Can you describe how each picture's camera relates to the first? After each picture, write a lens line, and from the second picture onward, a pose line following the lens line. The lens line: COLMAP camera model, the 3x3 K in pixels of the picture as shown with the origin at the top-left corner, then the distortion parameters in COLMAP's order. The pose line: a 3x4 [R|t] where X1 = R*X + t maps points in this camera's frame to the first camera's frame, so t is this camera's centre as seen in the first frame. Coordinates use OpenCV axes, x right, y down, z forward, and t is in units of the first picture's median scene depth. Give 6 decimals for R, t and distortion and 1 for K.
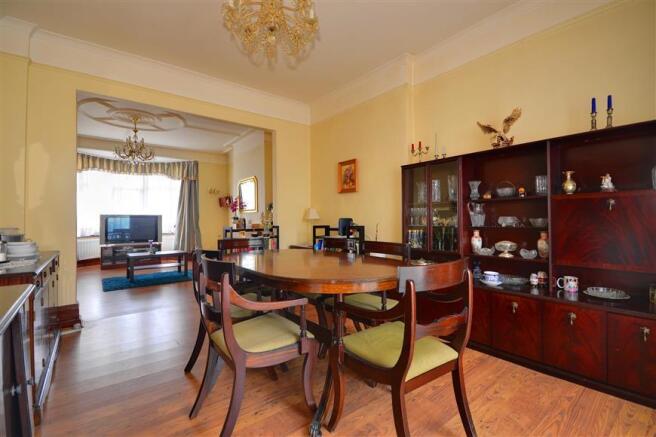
lens RADIAL K [[305.5, 0, 328.0], [0, 305.5, 218.5], [0, 0, 1]] dist [0.018162, -0.000523]
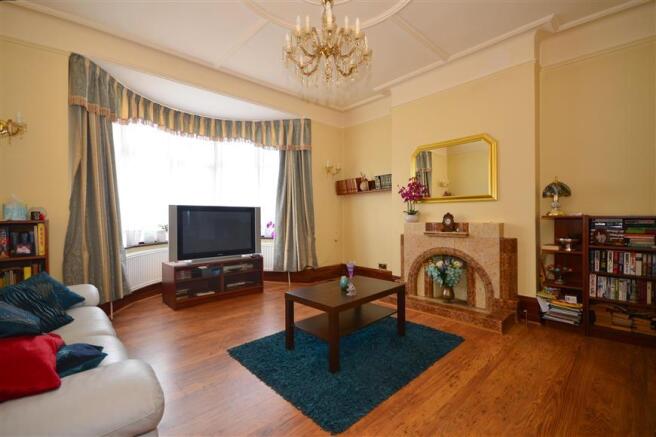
lens RADIAL K [[290.8, 0, 331.3], [0, 290.8, 217.5], [0, 0, 1]] dist [-0.001885, -0.000581]
pose [[0.994891, 0.003048, 0.100910, -0.450276], [-0.004732, 0.999853, 0.016455, -0.000755], [-0.100845, -0.016848, 0.994760, 0.420905]]
